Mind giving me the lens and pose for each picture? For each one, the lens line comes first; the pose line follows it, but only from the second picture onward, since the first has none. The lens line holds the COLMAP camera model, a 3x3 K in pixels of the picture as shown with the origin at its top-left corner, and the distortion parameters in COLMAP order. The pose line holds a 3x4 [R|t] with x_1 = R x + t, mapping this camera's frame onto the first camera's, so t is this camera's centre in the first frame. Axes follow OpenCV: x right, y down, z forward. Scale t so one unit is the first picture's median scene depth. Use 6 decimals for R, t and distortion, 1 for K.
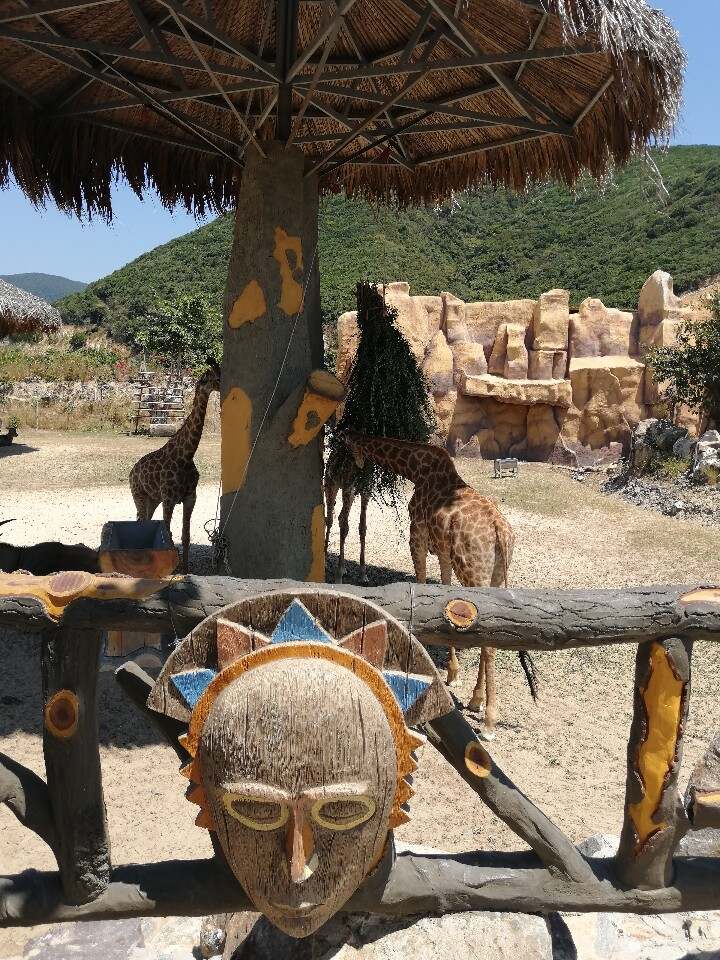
lens RADIAL K [[767.9, 0, 364.6], [0, 767.9, 479.3], [0, 0, 1]] dist [0.061349, 0.005644]
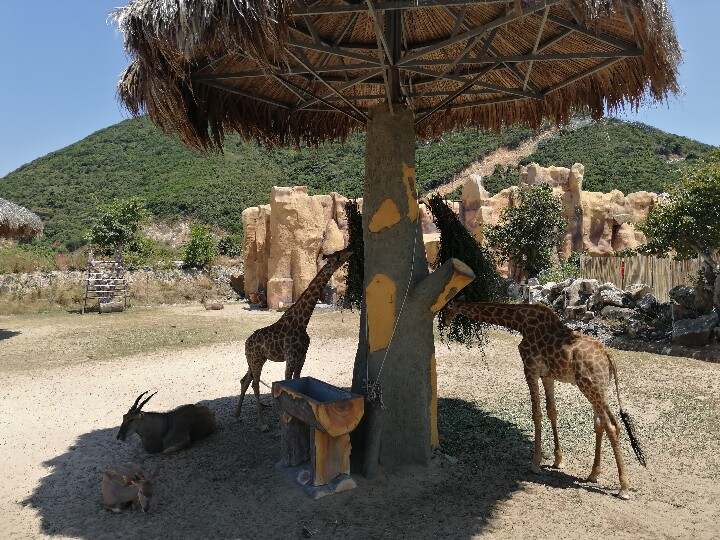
lens RADIAL K [[575.9, 0, 357.9], [0, 575.9, 270.0], [0, 0, 1]] dist [0.061349, 0.005644]
pose [[0.970962, -0.062823, 0.230840, -0.105529], [0.084994, 0.992542, -0.087382, -0.008618], [-0.223628, 0.104464, 0.969060, -0.003445]]
